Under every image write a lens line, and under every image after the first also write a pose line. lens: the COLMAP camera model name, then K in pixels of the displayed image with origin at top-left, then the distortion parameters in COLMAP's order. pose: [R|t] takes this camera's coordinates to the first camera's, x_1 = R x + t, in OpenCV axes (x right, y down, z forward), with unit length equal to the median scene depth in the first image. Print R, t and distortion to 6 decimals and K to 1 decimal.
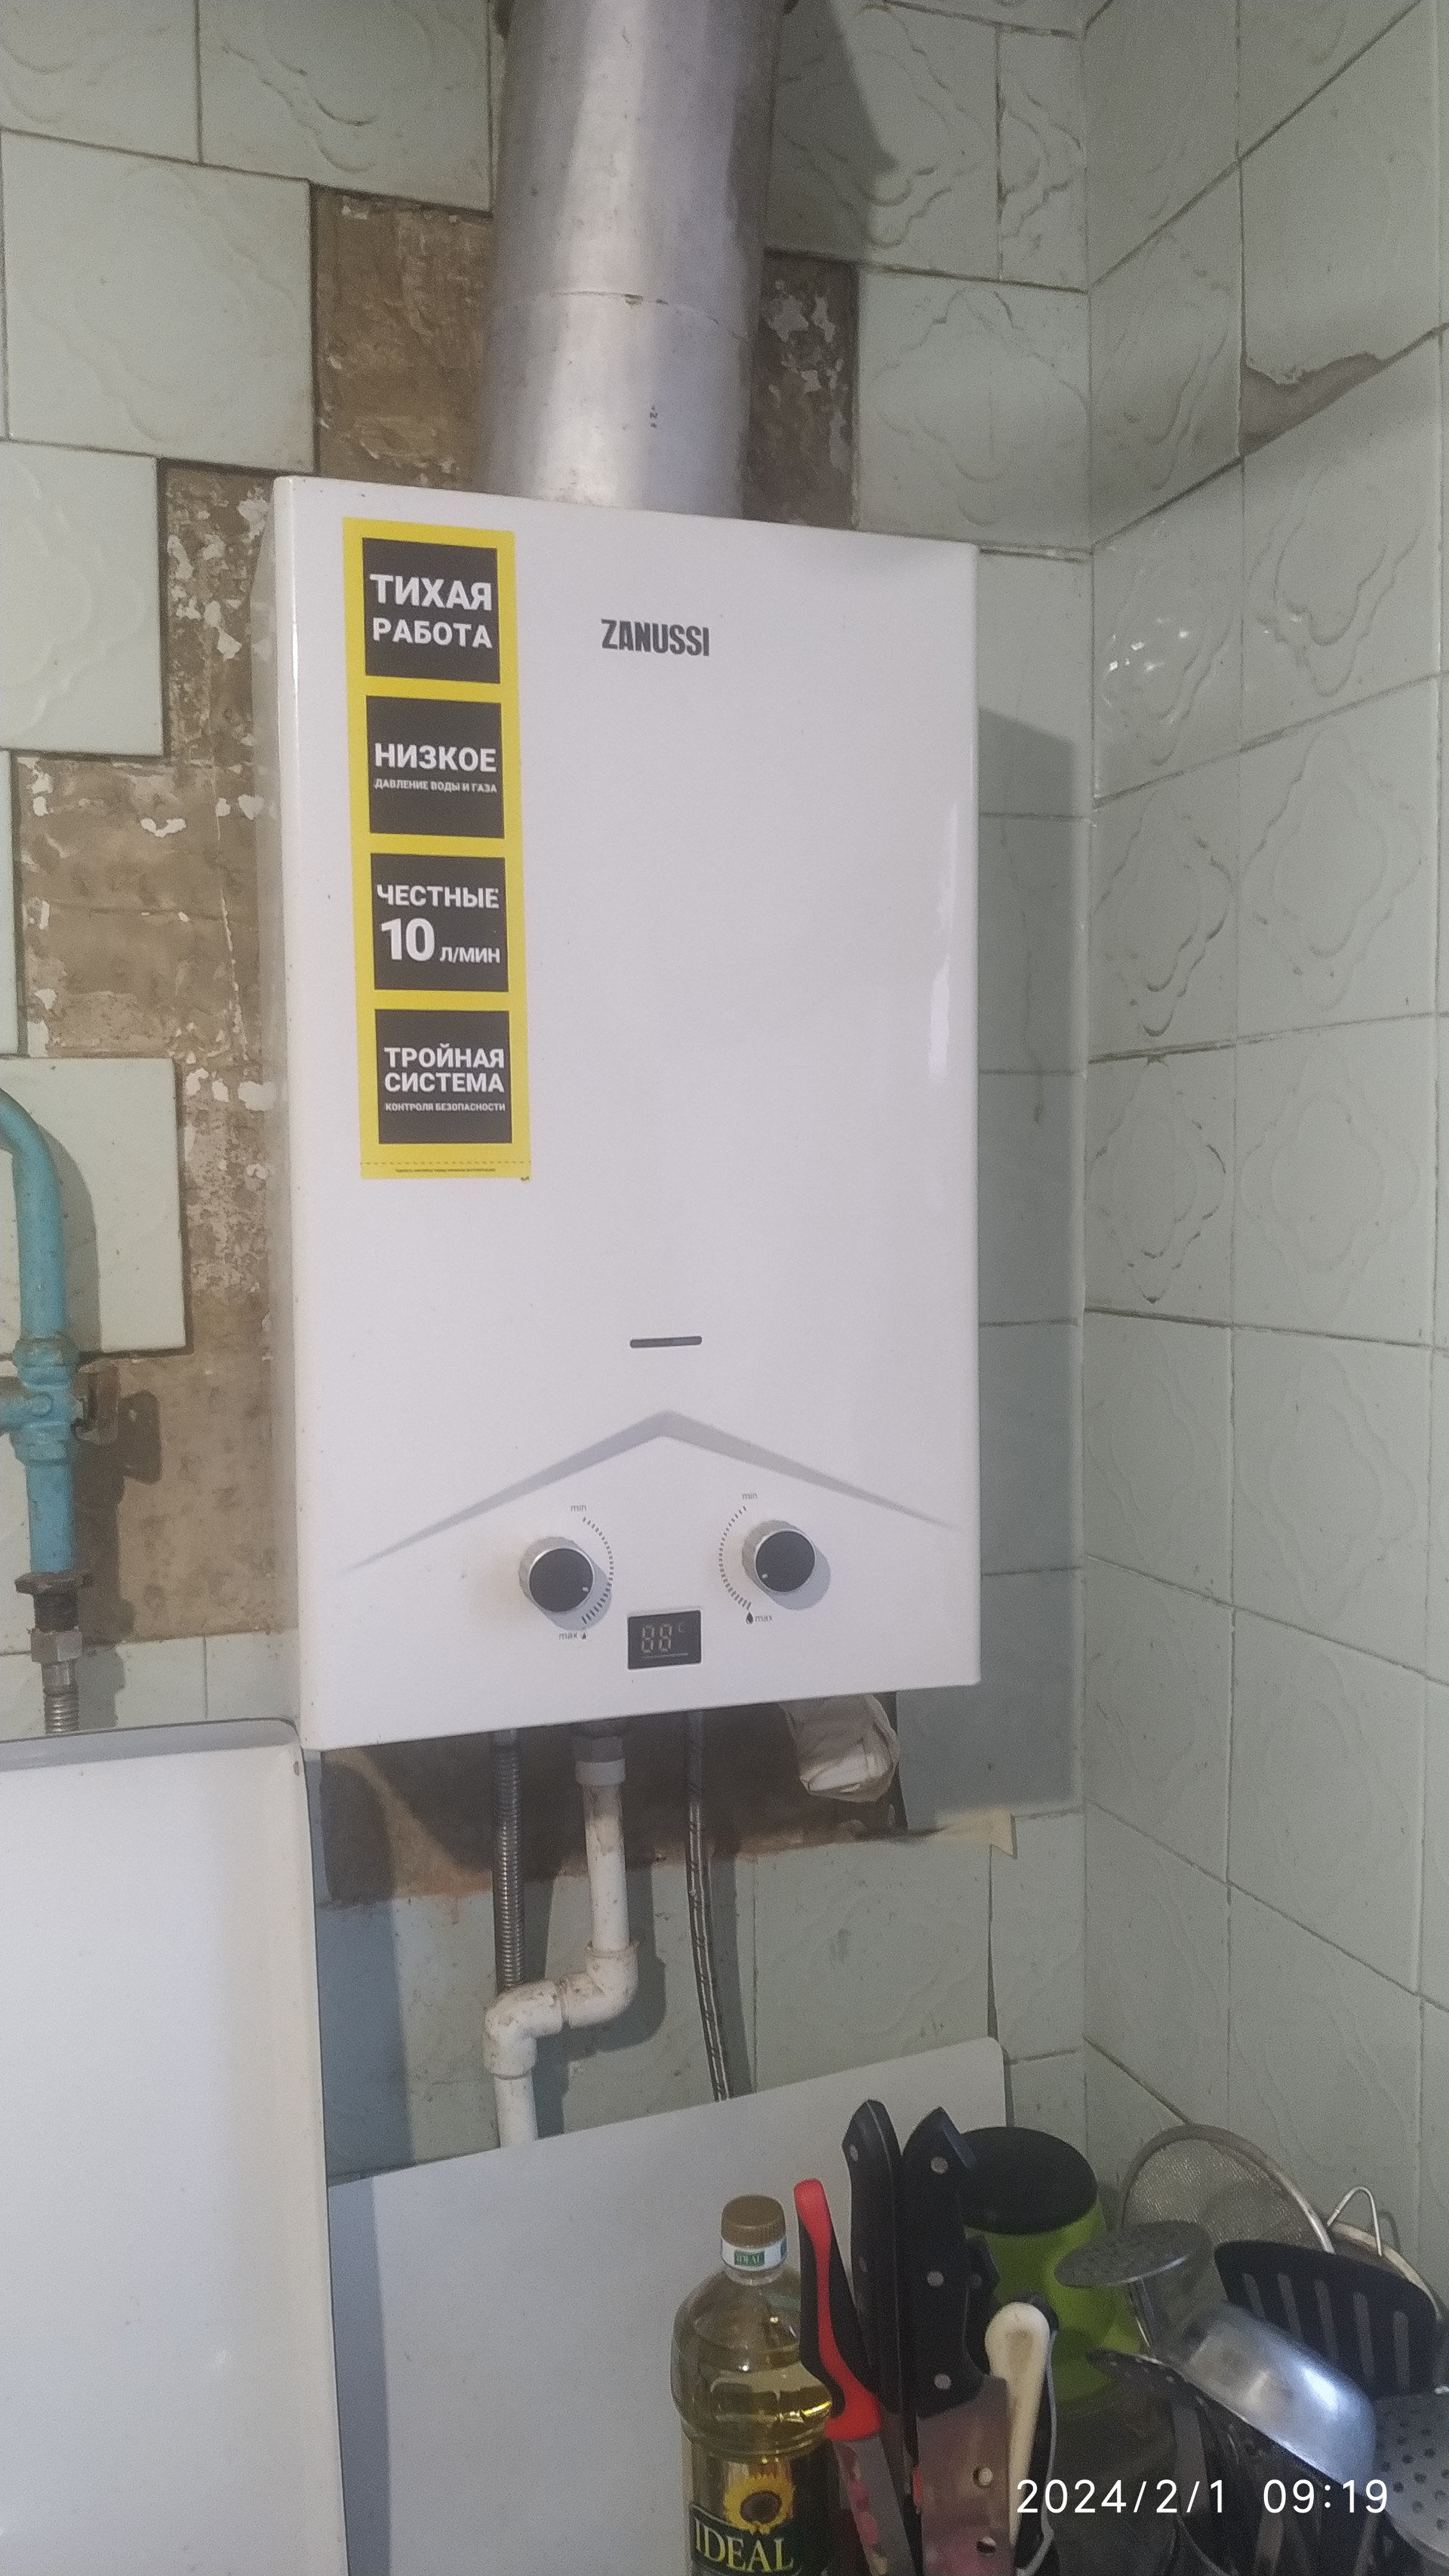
lens RADIAL K [[1855.1, 0, 724.5], [0, 1855.1, 1288.0], [0, 0, 1]] dist [0.057667, -0.084232]
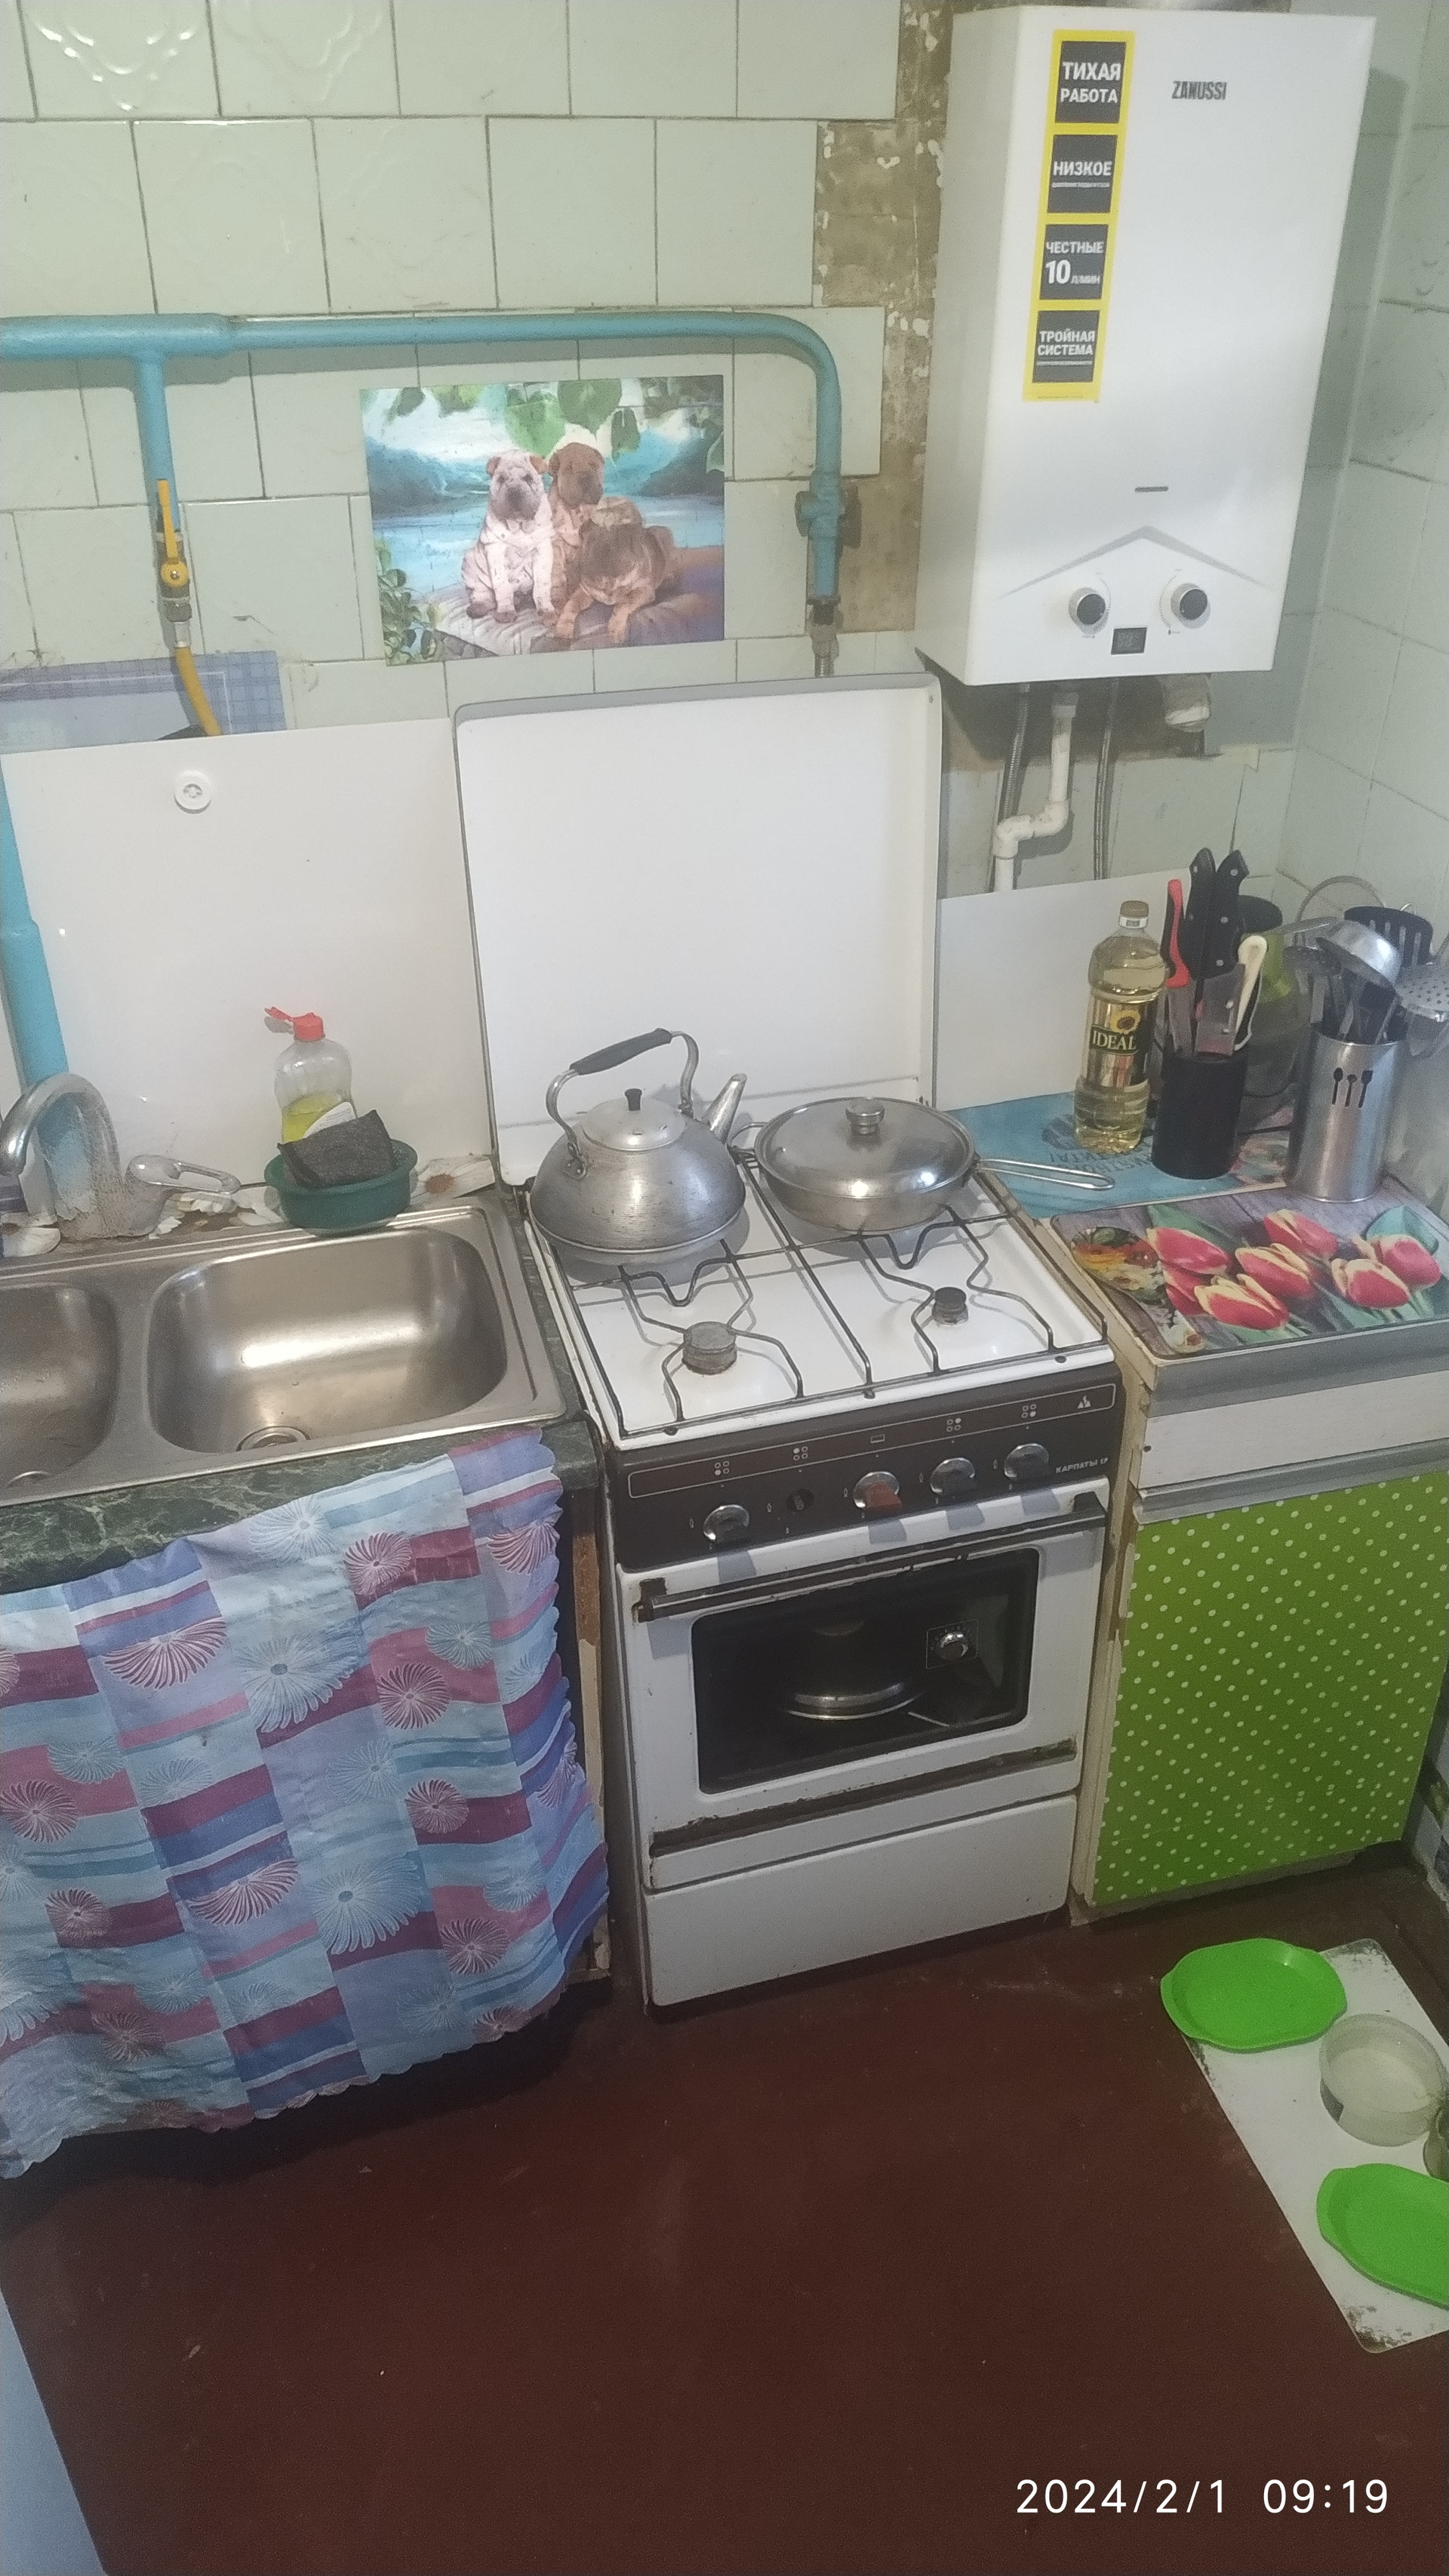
lens RADIAL K [[1847.1, 0, 724.5], [0, 1847.1, 1288.0], [0, 0, 1]] dist [-0.016412, -0.000382]
pose [[0.997792, 0.052407, -0.040797, -0.349065], [-0.026029, 0.873715, 0.485741, -0.163294], [0.061101, -0.483607, 0.873150, -1.145638]]
